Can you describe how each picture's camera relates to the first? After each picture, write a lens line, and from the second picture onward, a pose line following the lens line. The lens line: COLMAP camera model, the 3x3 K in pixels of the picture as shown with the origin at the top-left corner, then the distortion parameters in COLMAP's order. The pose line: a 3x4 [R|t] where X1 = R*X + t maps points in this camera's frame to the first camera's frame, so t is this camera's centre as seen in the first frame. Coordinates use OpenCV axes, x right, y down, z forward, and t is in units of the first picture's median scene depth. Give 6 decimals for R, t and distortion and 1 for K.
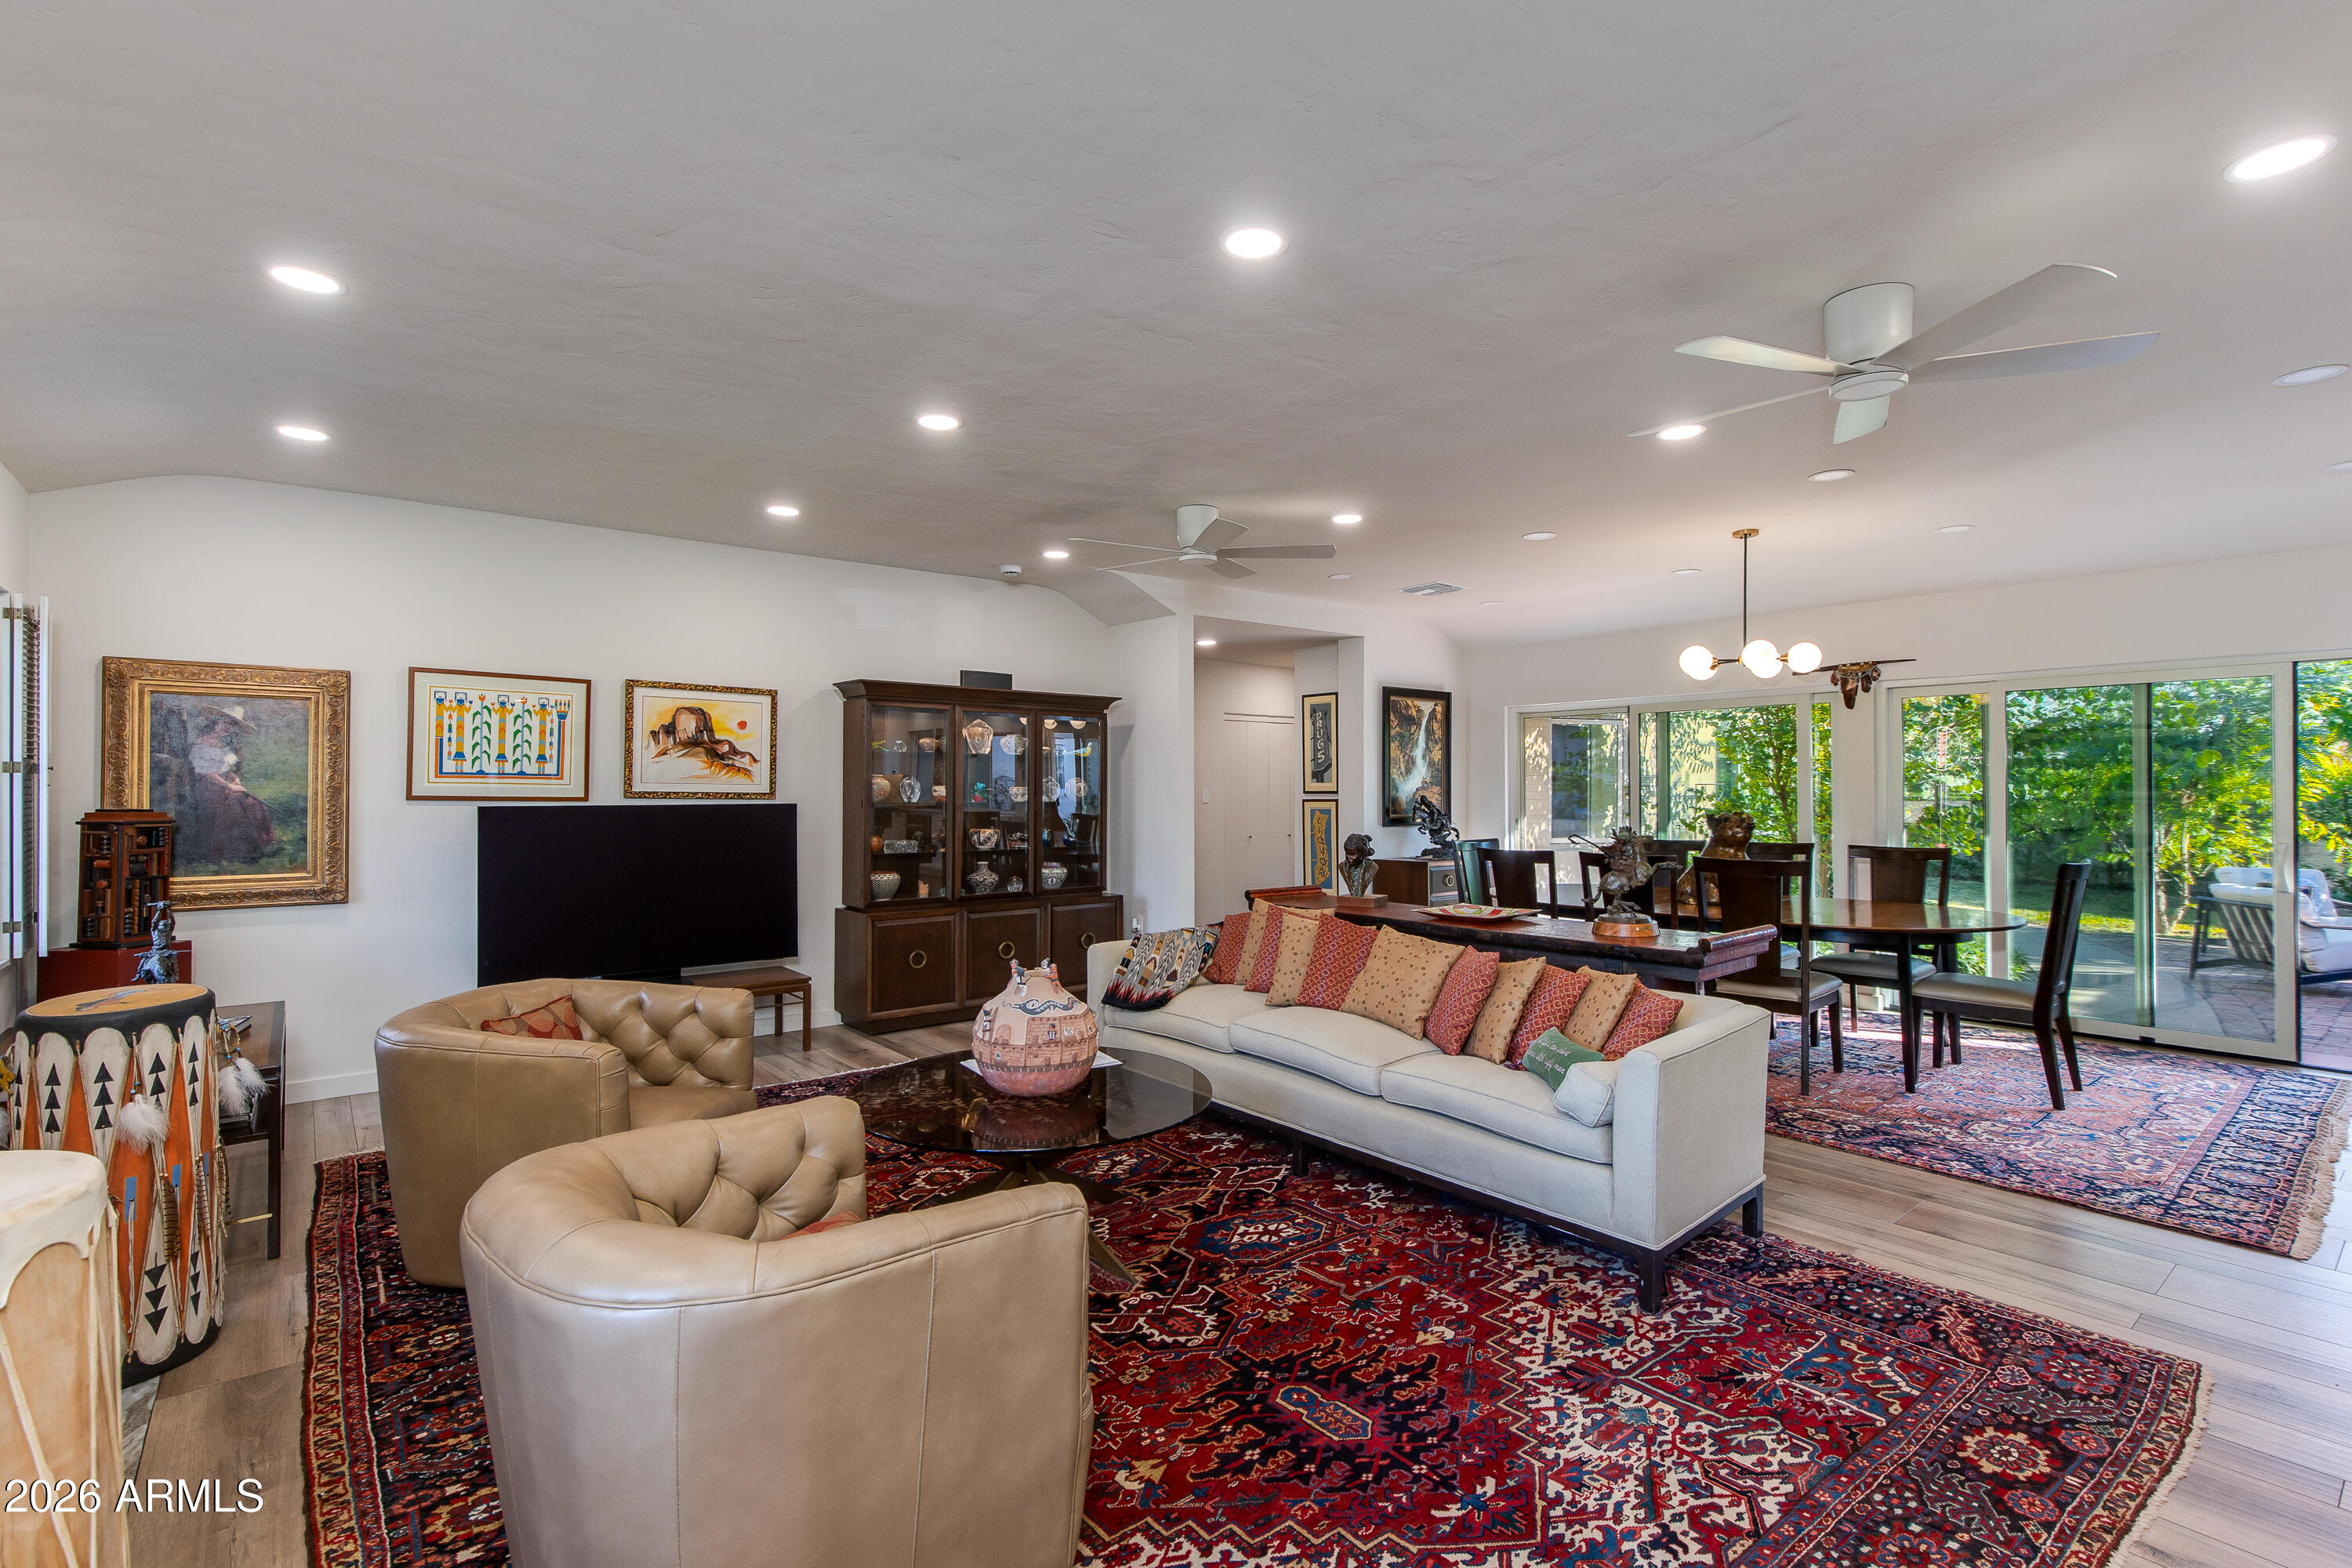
lens RADIAL K [[1068.9, 0, 1175.0], [0, 1068.9, 782.2], [0, 0, 1]] dist [0.011142, -0.000985]
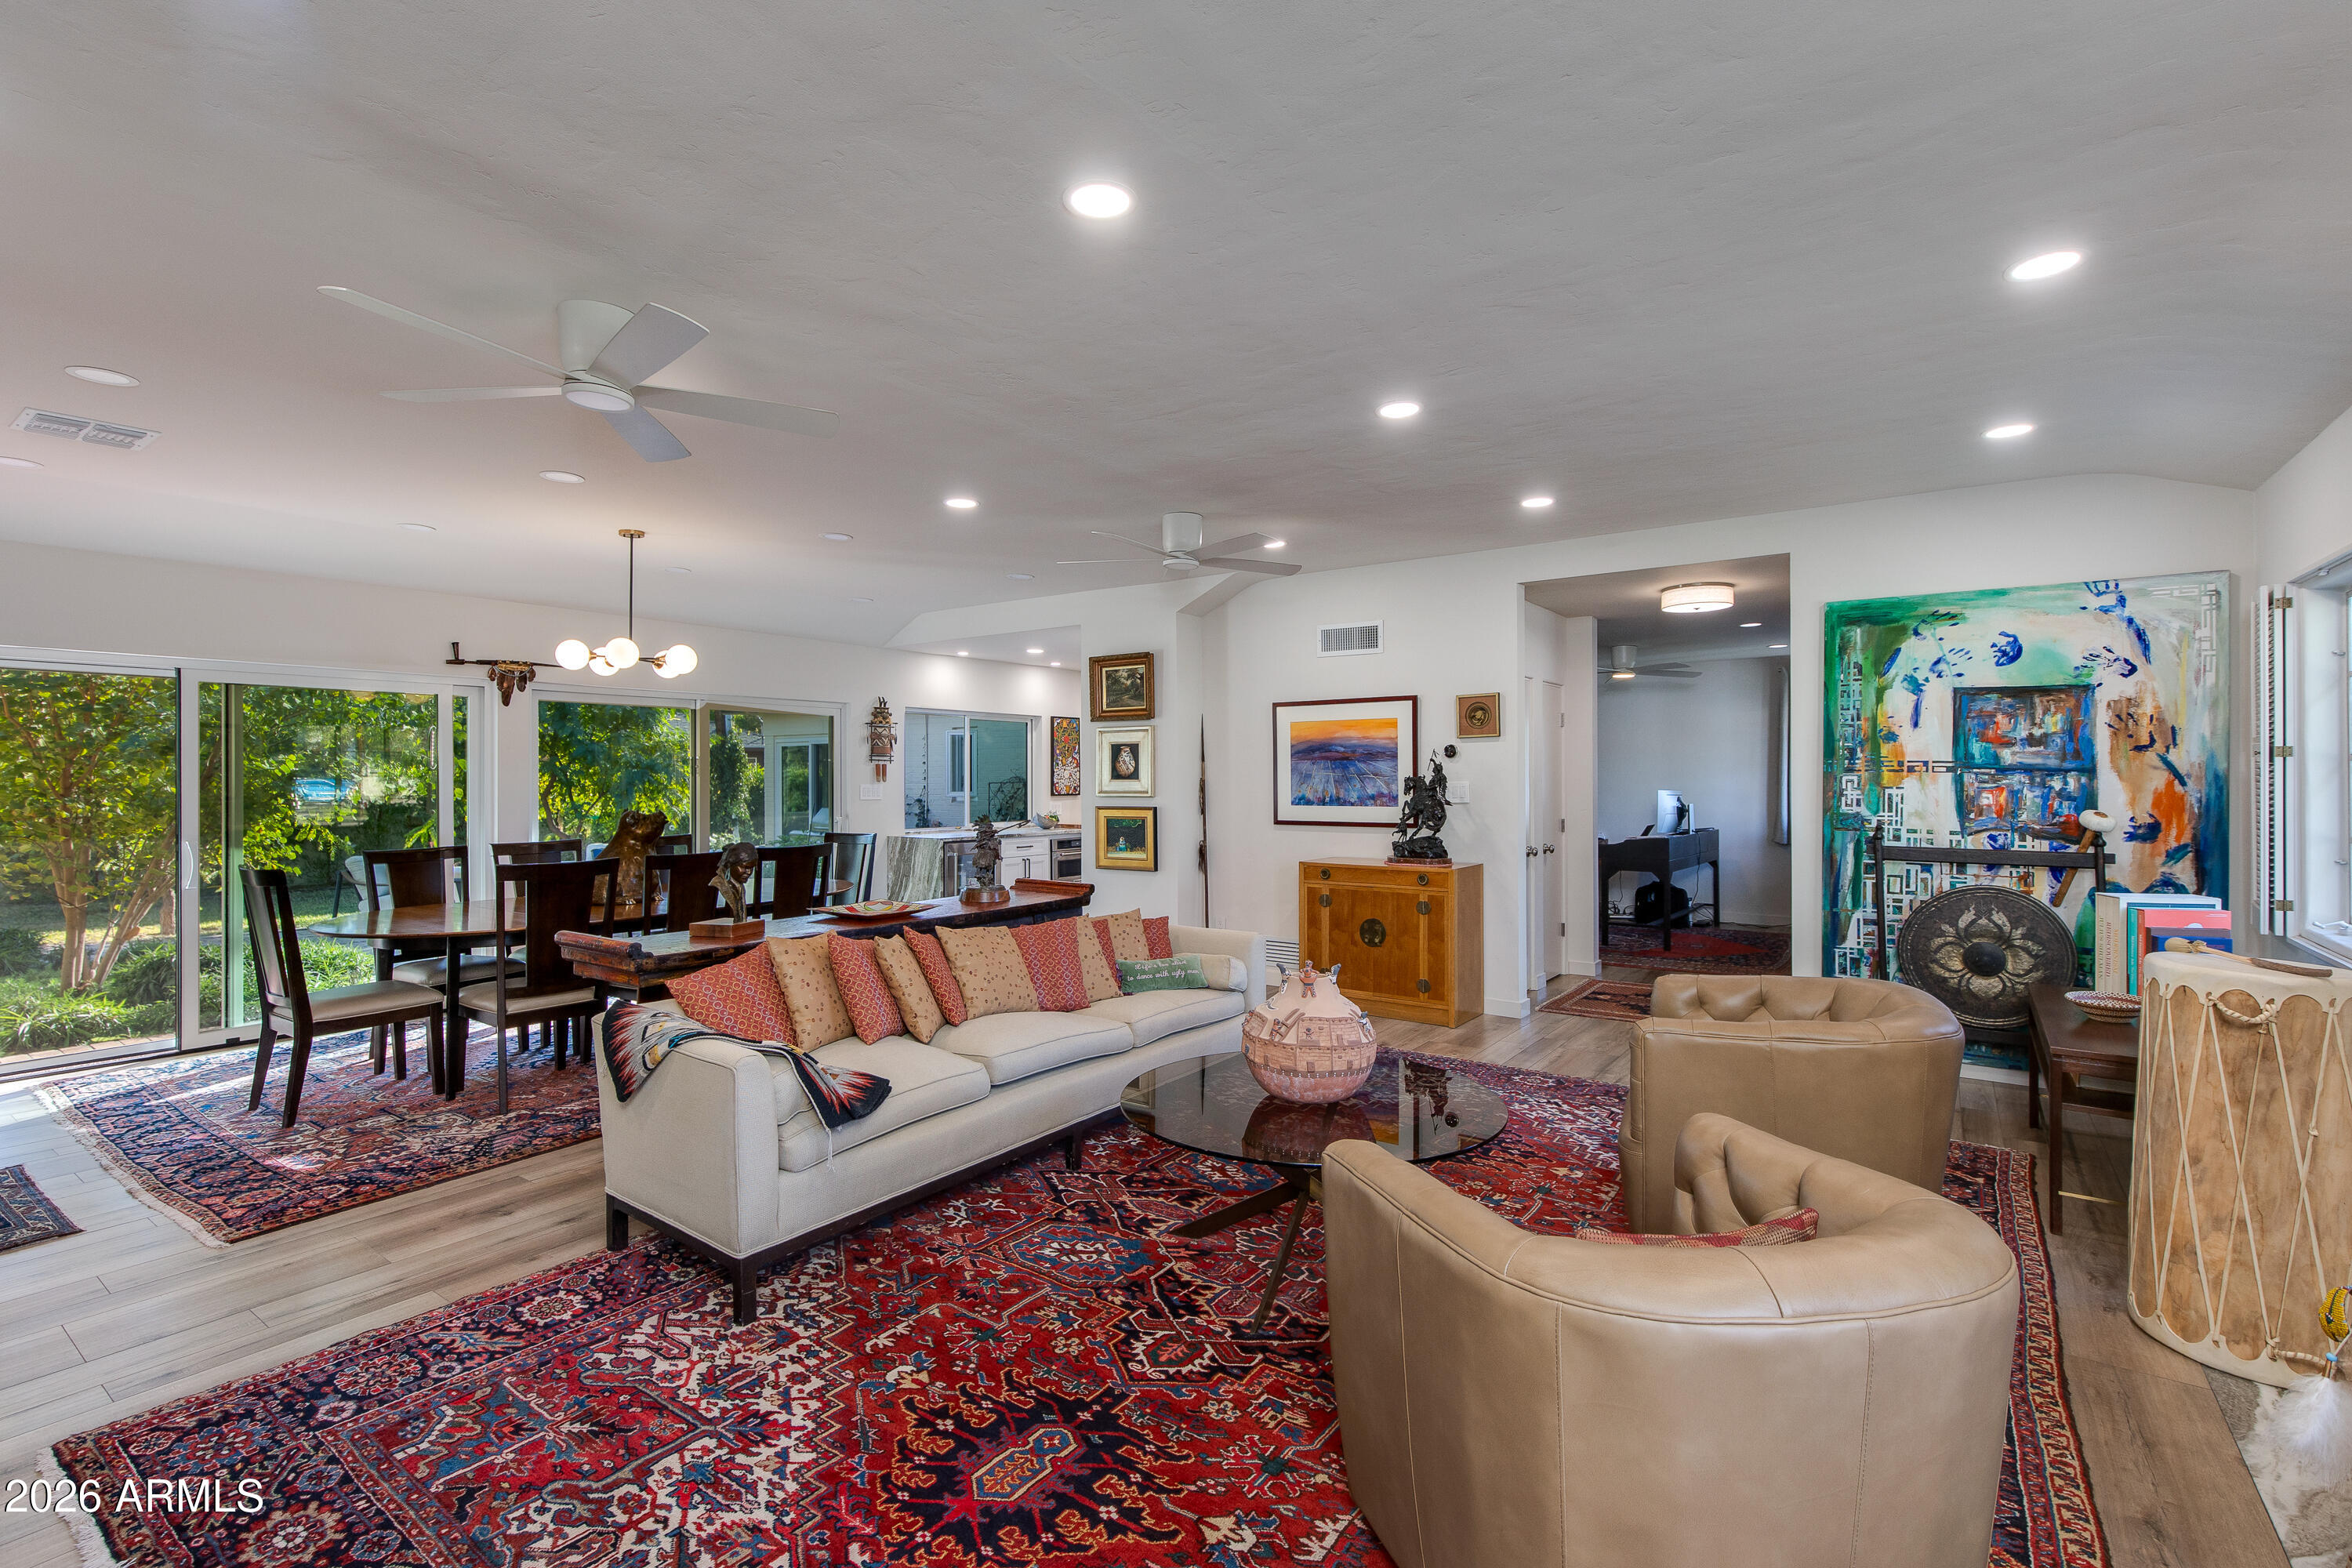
lens RADIAL K [[1068.9, 0, 1169.1], [0, 1068.9, 782.1], [0, 0, 1]] dist [0.011142, -0.000985]
pose [[-0.268322, 0.005582, 0.963313, -0.622690], [-0.001166, 0.999981, -0.006119, 0.009078], [-0.963328, -0.002765, -0.268311, 0.845914]]
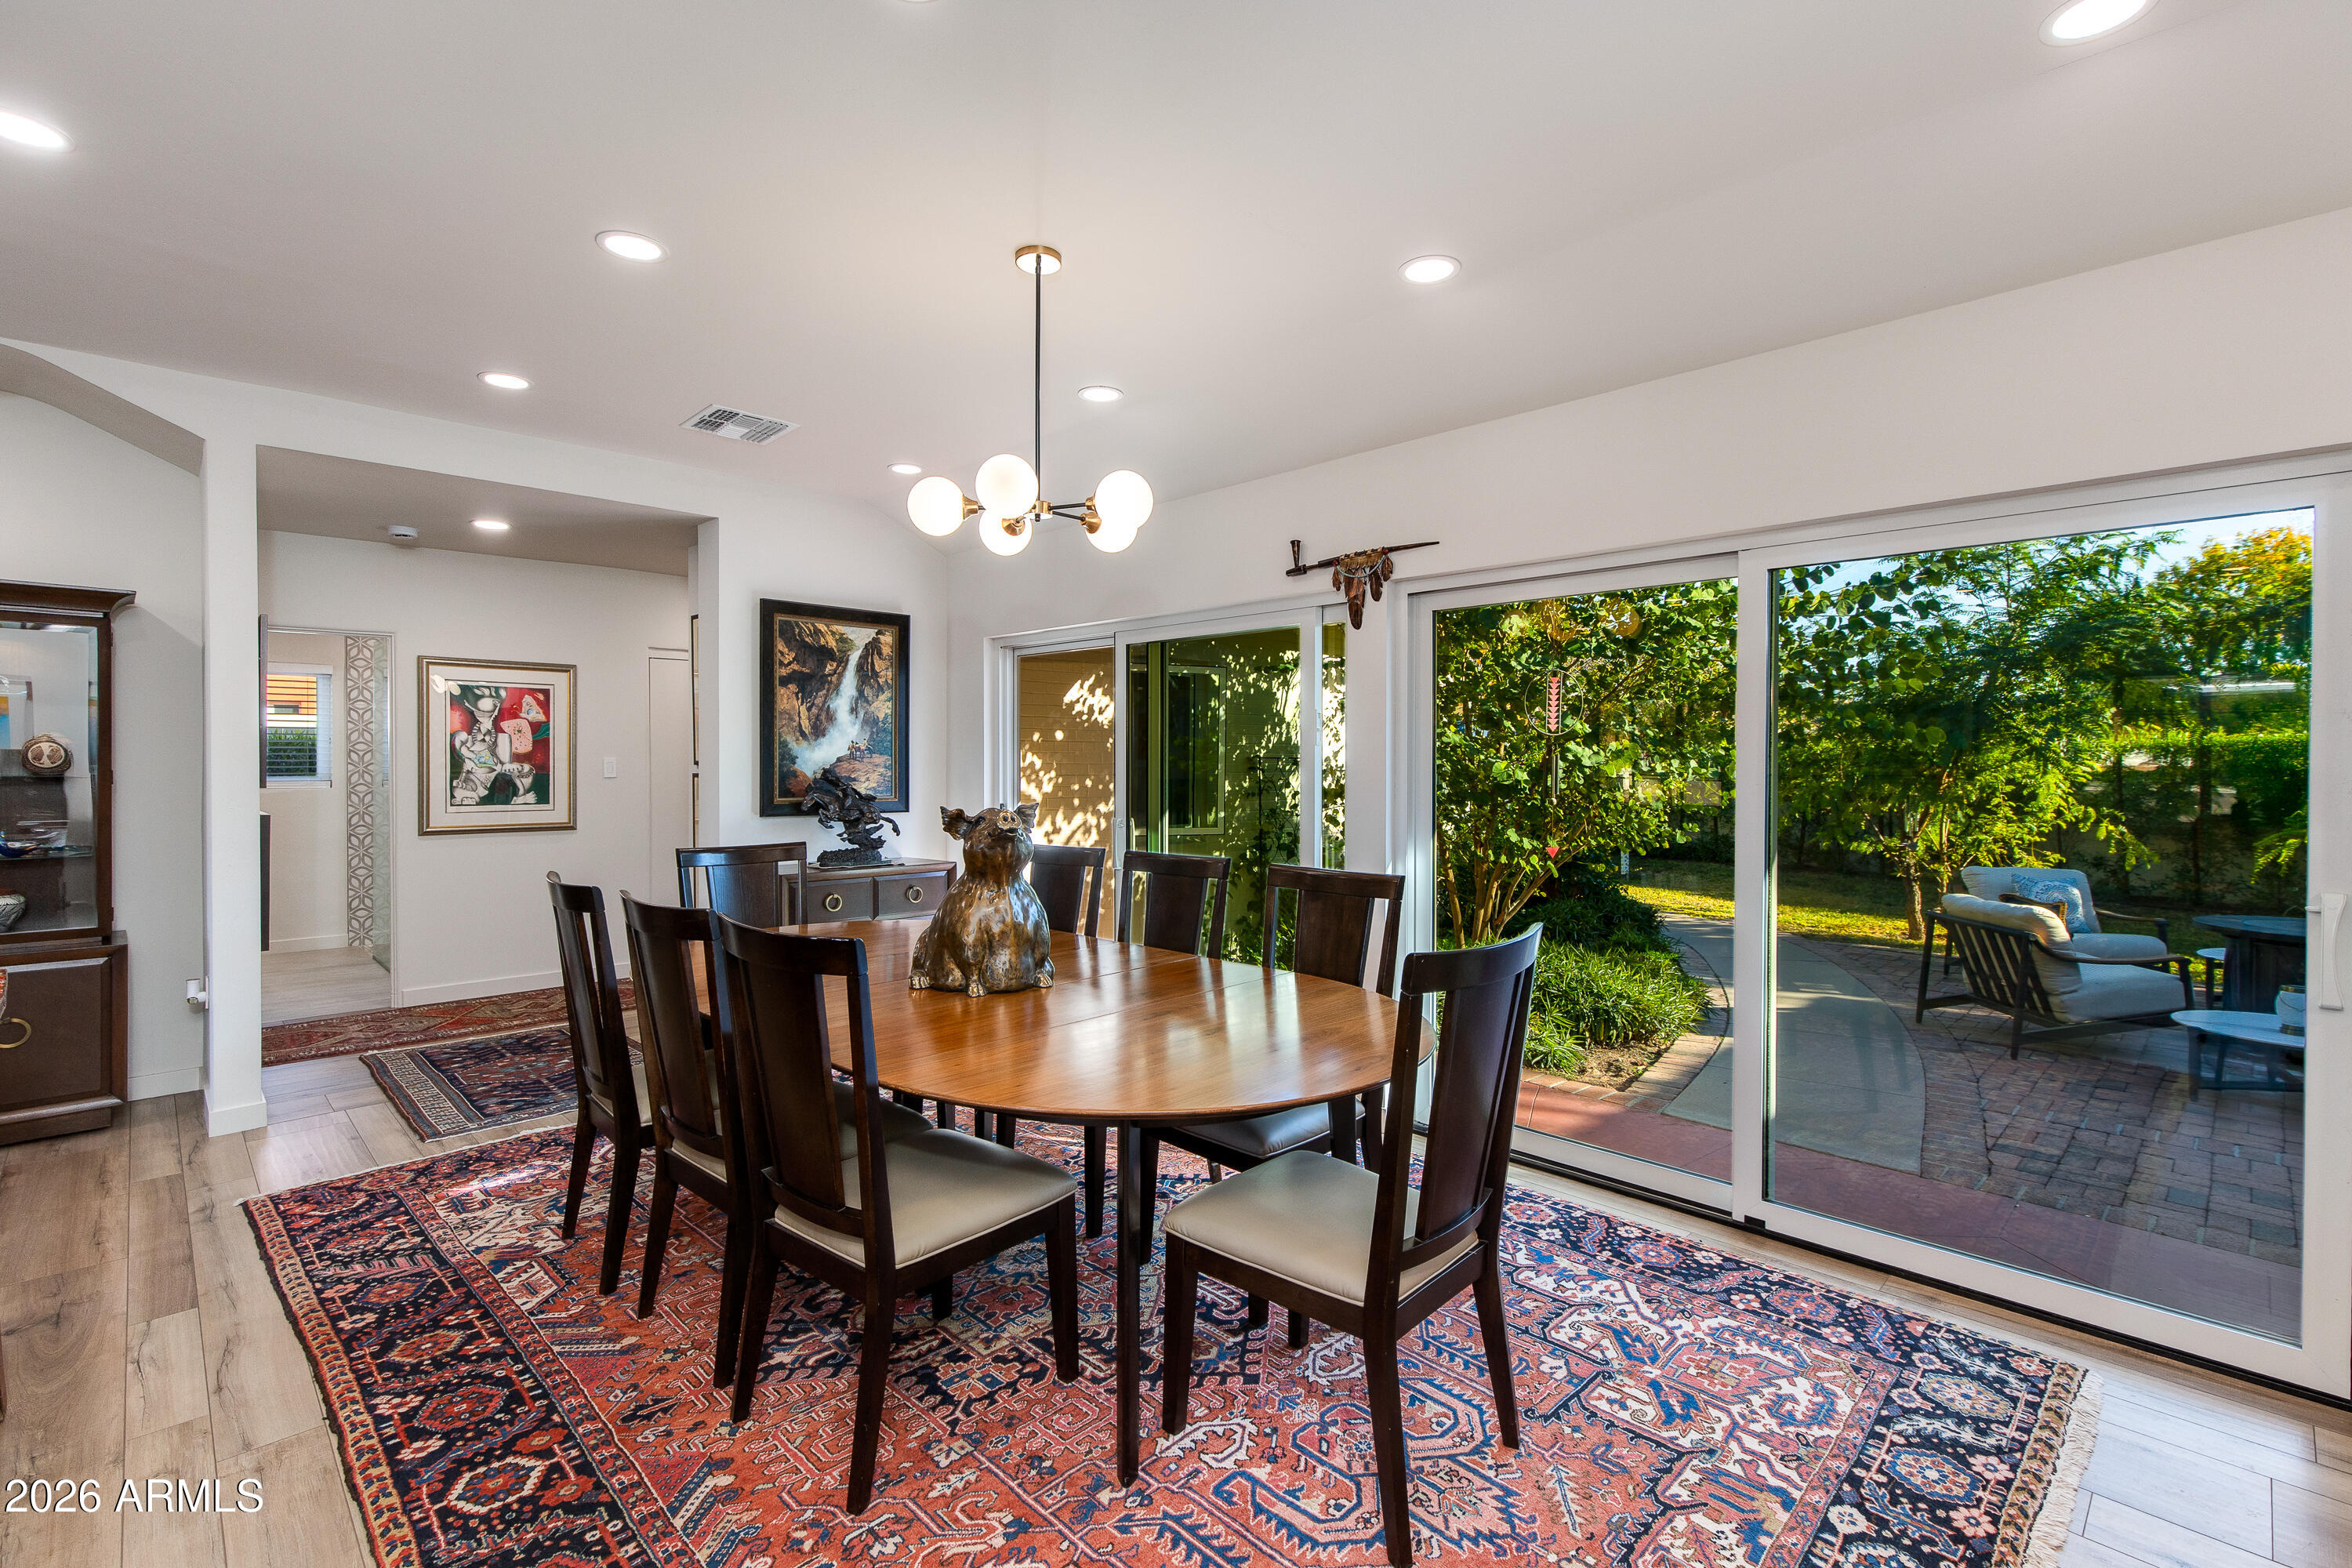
lens RADIAL K [[1068.9, 0, 1170.6], [0, 1068.9, 766.5], [0, 0, 1]] dist [0.011142, -0.000985]
pose [[0.995263, 0.006242, 0.097023, 0.587982], [-0.007503, 0.999892, 0.012632, 0.001789], [-0.096933, -0.013301, 0.995202, 0.520849]]
